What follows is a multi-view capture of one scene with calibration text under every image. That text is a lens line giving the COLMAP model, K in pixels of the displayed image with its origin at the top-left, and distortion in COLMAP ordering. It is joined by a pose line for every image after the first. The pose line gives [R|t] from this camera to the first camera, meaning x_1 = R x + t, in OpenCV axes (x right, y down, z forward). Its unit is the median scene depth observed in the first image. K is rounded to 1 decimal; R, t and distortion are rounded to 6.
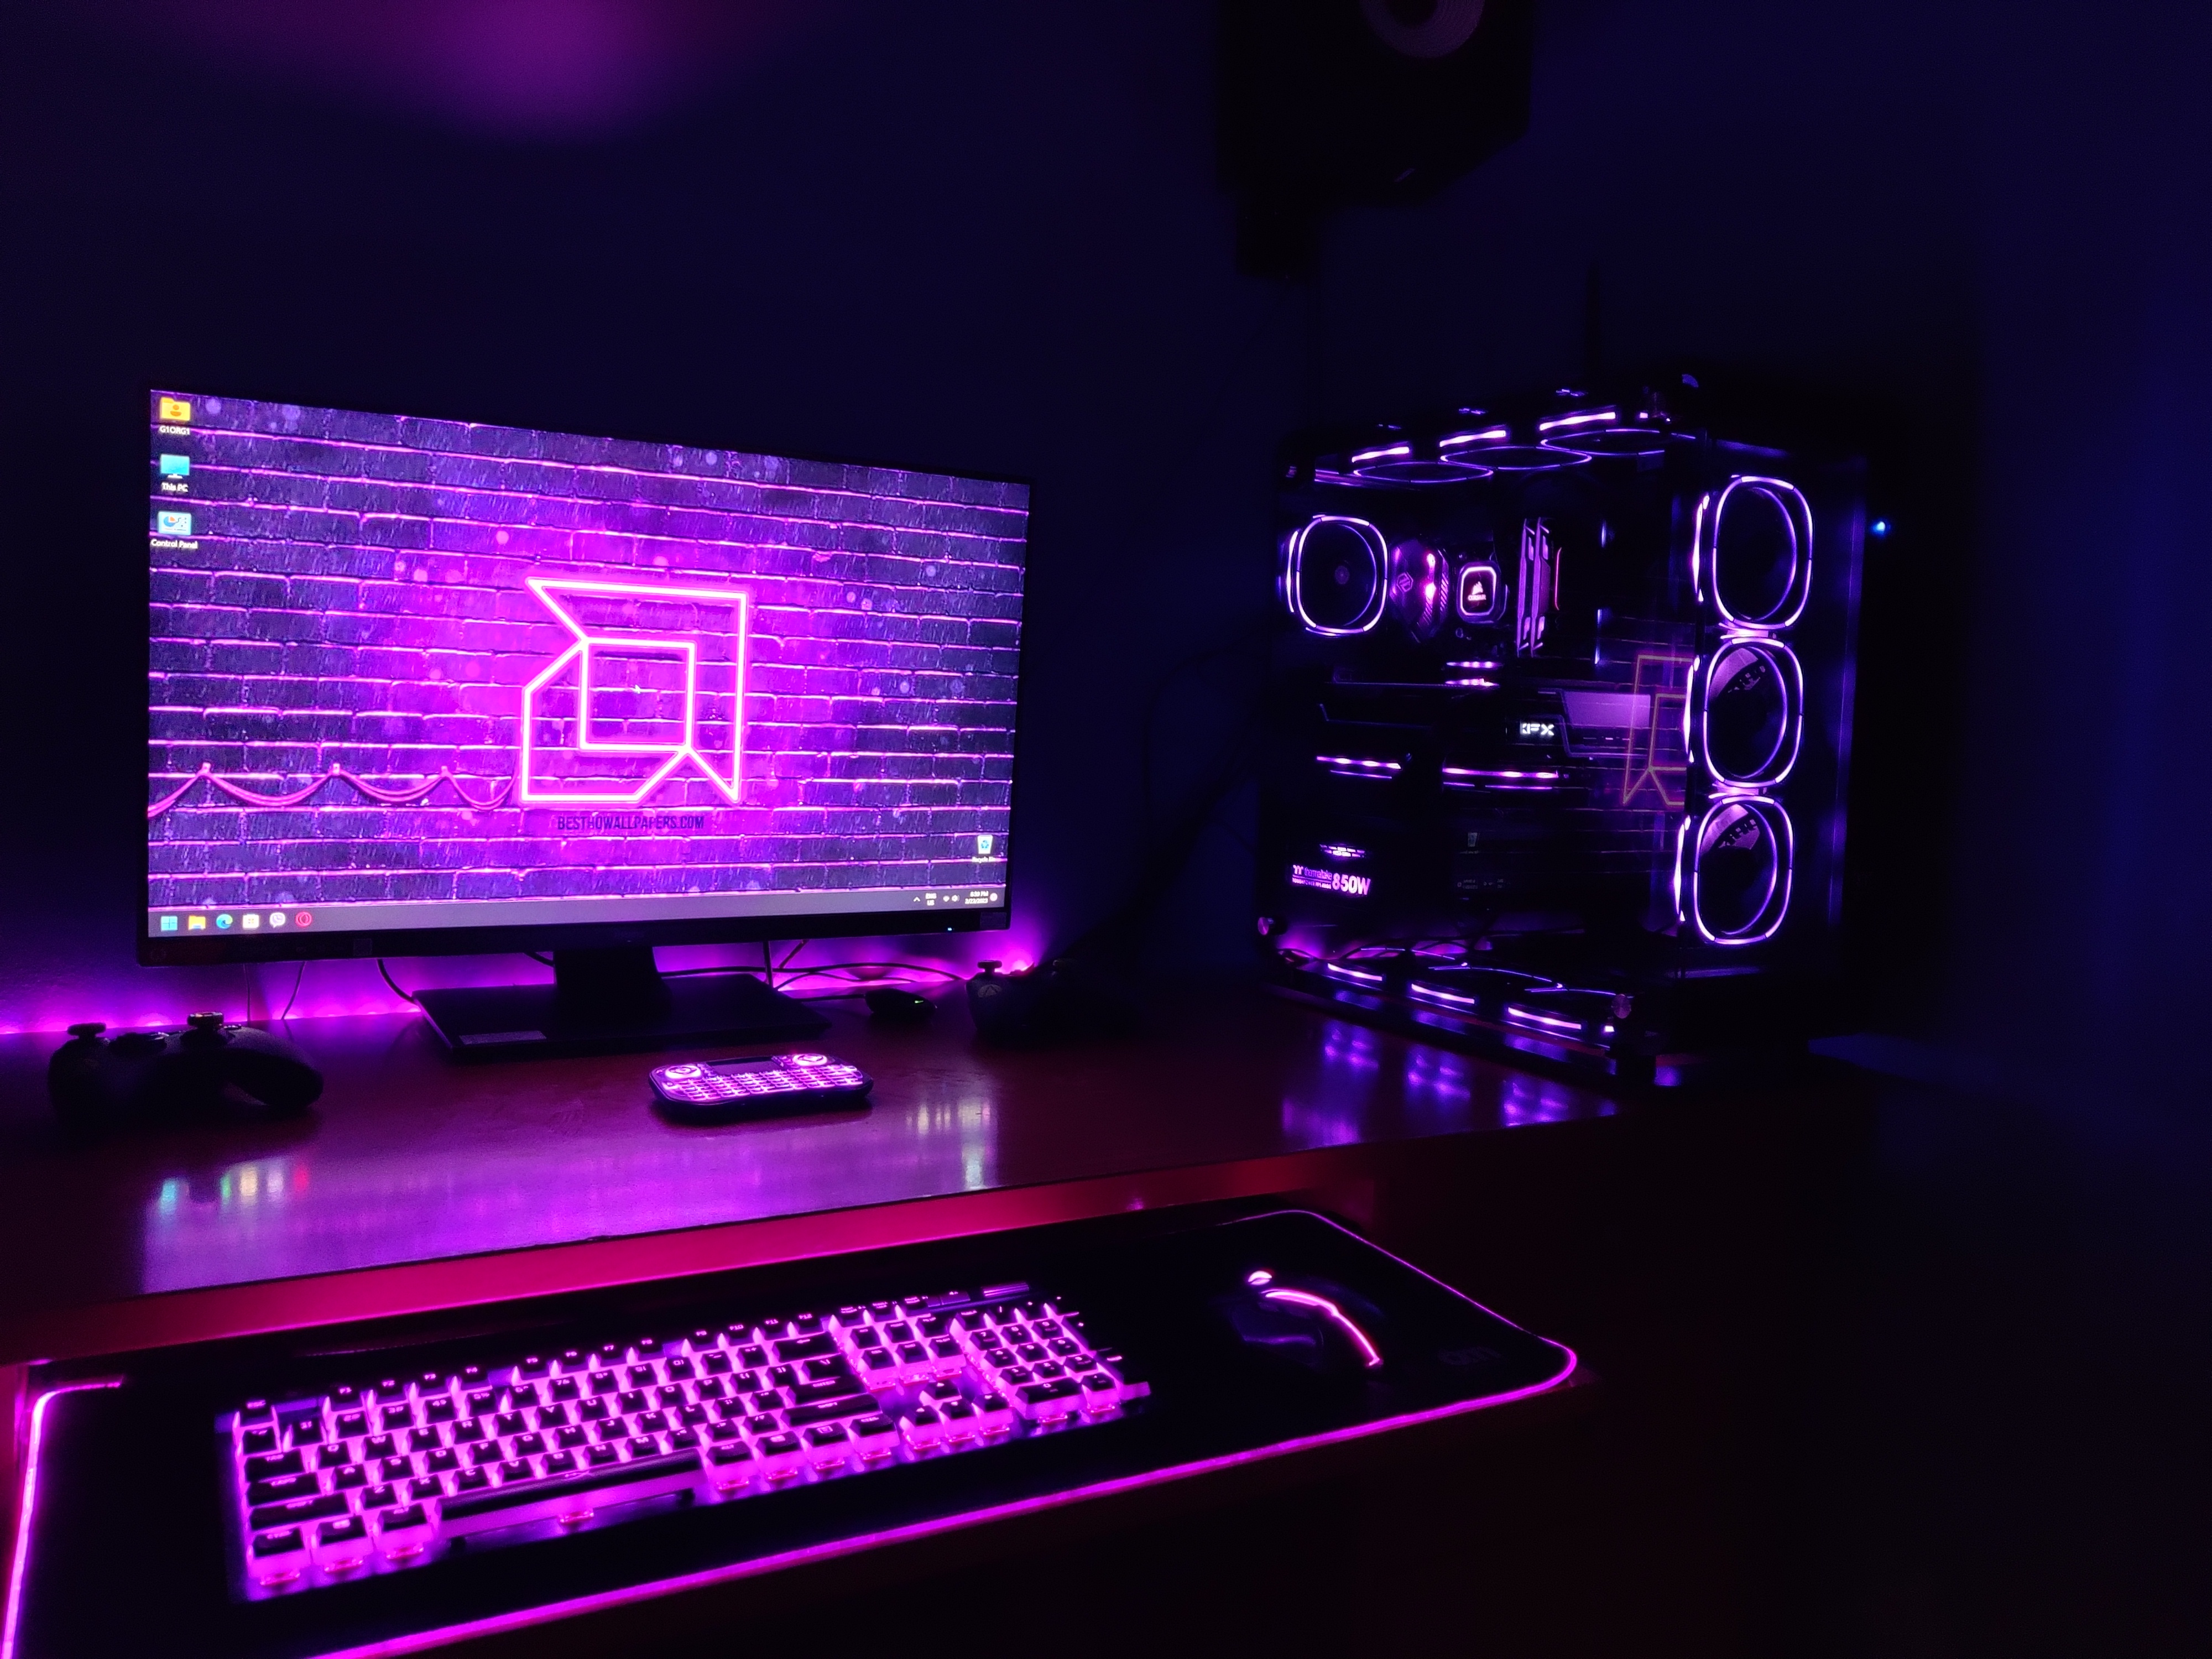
lens RADIAL K [[1740.7, 0, 1070.9], [0, 1740.7, 853.7], [0, 0, 1]] dist [0.008114, -0.002213]
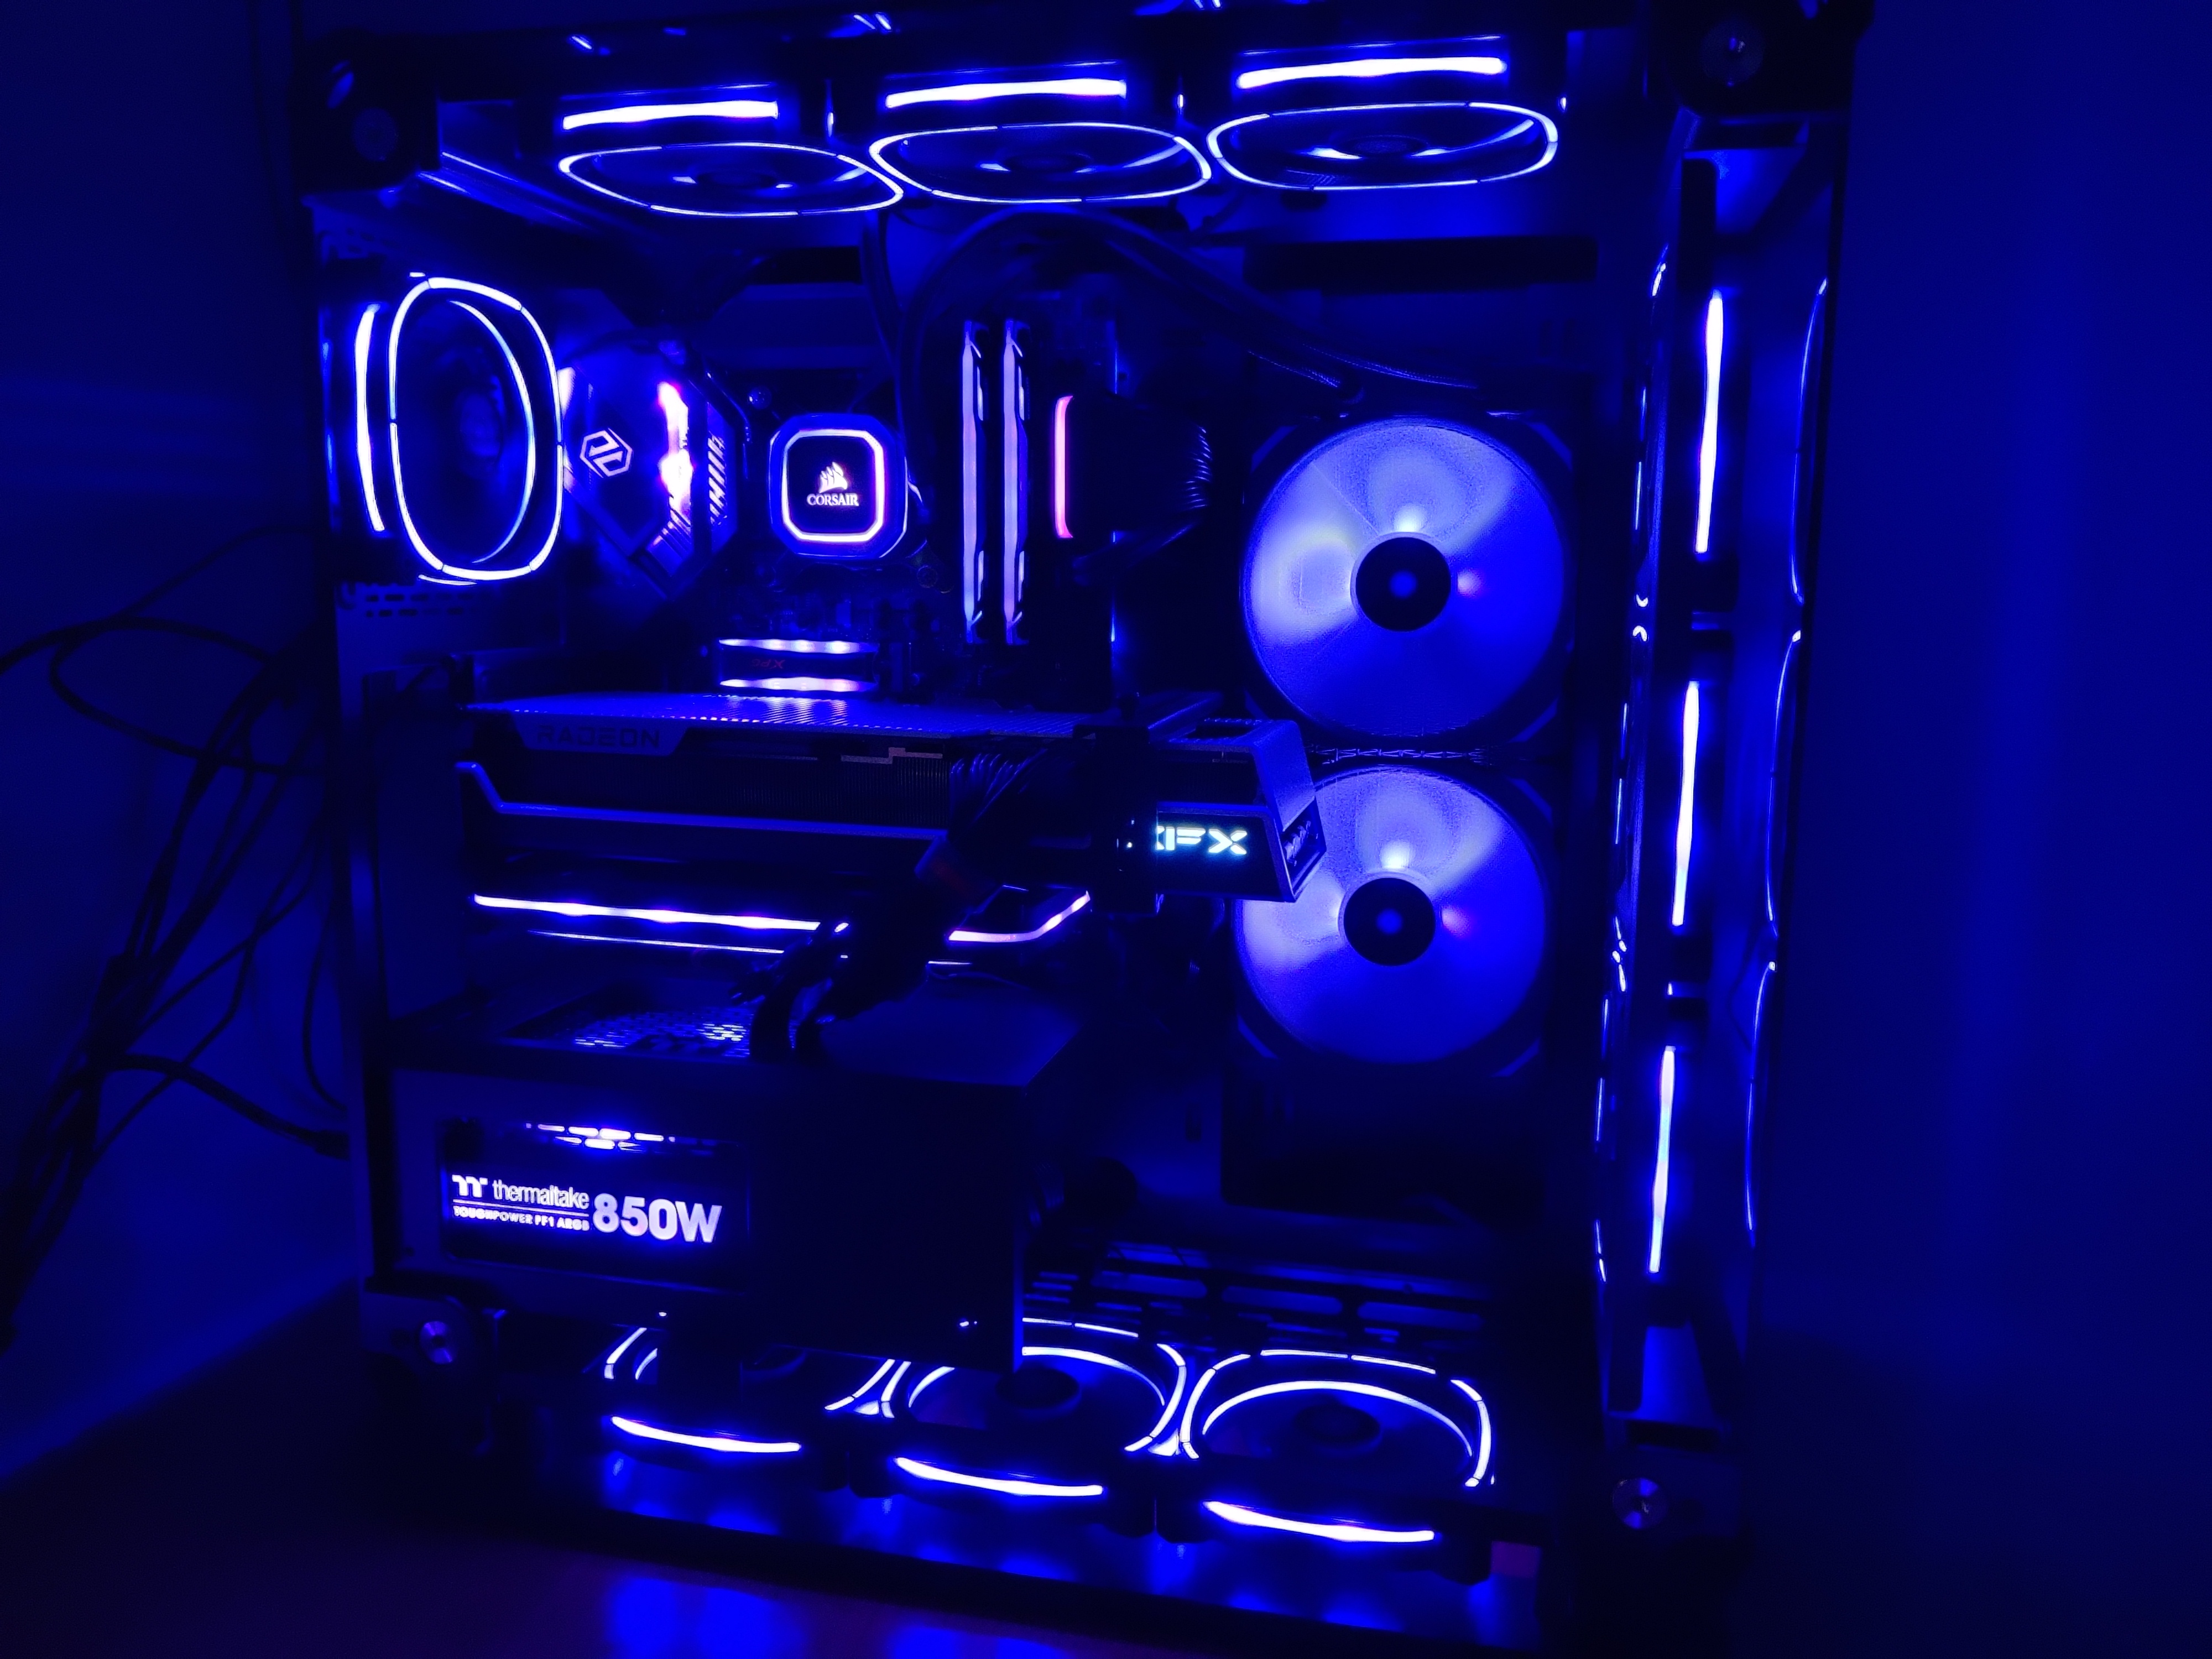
lens RADIAL K [[1740.7, 0, 1070.9], [0, 1740.7, 853.7], [0, 0, 1]] dist [0.008114, -0.002213]
pose [[0.700863, -0.143111, 0.698792, -0.042165], [0.072808, 0.988903, 0.129501, -0.110474], [-0.709570, -0.039885, 0.703505, 0.642352]]
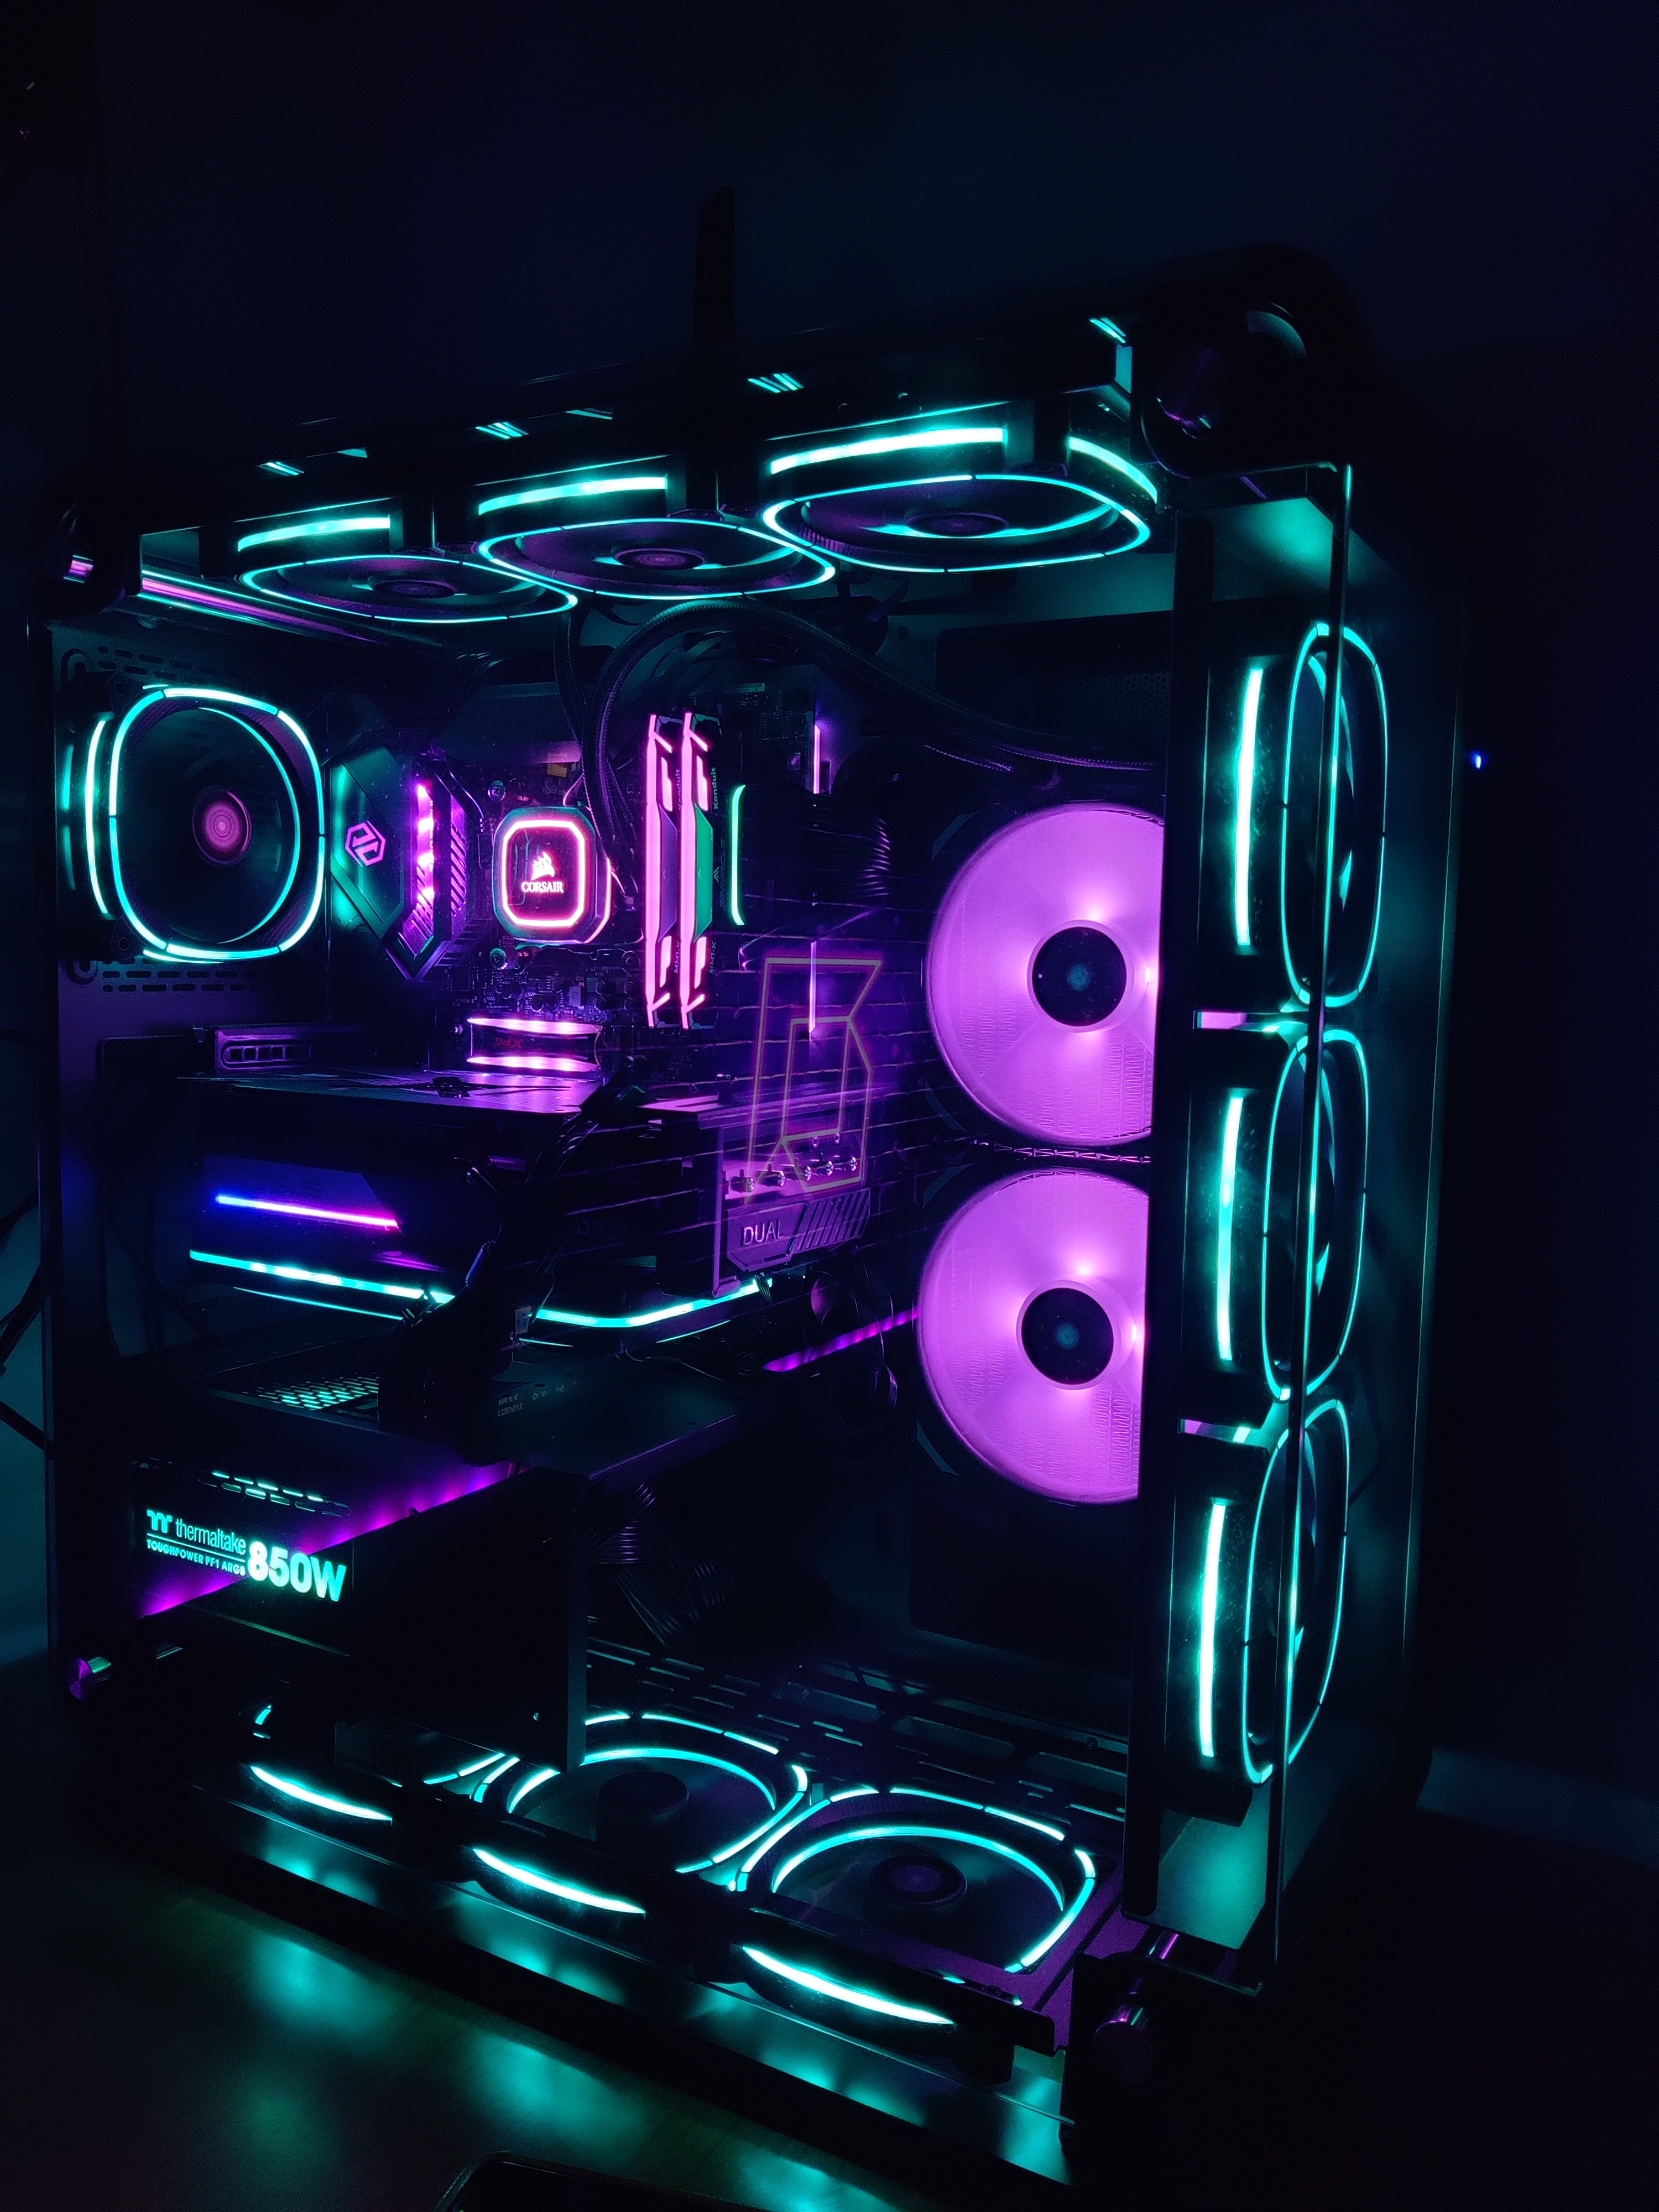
lens RADIAL K [[1740.7, 0, 829.5], [0, 1740.7, 1106.0], [0, 0, 1]] dist [0.008114, -0.002213]
pose [[0.873055, -0.062104, 0.483652, 0.075813], [0.050308, 0.998035, 0.037343, -0.102373], [-0.485021, -0.008271, 0.874464, 0.564359]]
